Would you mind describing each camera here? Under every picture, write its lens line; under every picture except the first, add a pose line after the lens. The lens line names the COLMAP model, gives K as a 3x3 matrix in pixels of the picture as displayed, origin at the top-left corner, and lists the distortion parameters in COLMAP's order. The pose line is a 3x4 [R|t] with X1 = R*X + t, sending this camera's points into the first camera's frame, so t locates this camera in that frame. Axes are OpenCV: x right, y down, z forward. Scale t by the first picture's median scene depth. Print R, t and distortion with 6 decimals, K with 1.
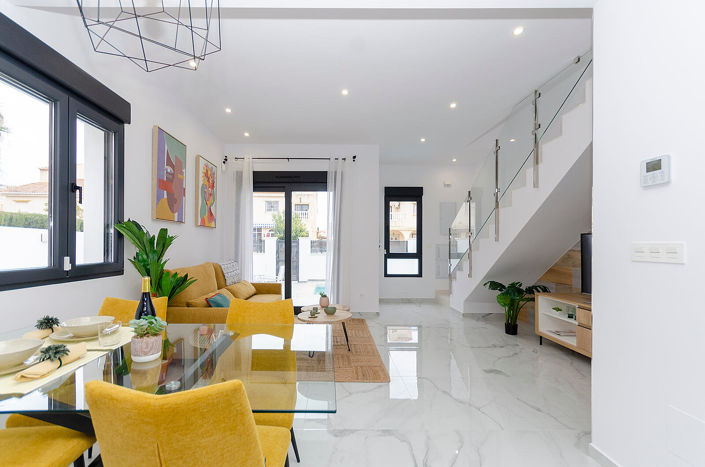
lens RADIAL K [[318.1, 0, 329.2], [0, 318.1, 246.5], [0, 0, 1]] dist [-0.000947, 0.000049]
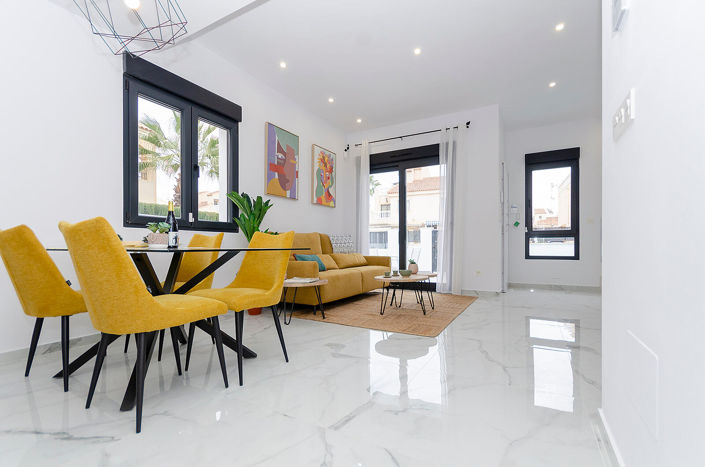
lens RADIAL K [[317.3, 0, 353.4], [0, 317.3, 247.8], [0, 0, 1]] dist [0.017241, 0.000189]
pose [[0.873713, -0.004377, -0.486423, 0.300985], [0.004067, 0.999990, -0.001693, 0.105063], [0.486425, -0.000499, 0.873722, 0.028876]]
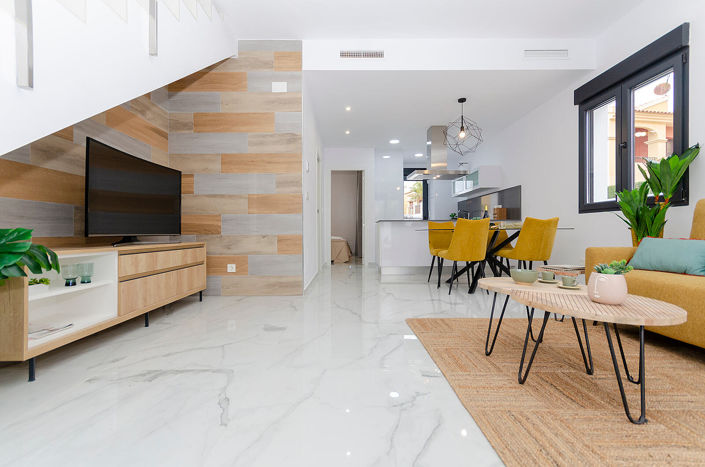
lens RADIAL K [[311.3, 0, 349.7], [0, 311.3, 229.8], [0, 0, 1]] dist [0.001246, 0.000381]
pose [[-0.999906, 0.000070, -0.013738, 0.243614], [0.000124, 0.999992, -0.003925, 0.108128], [0.013738, -0.003926, -0.999898, 1.268054]]
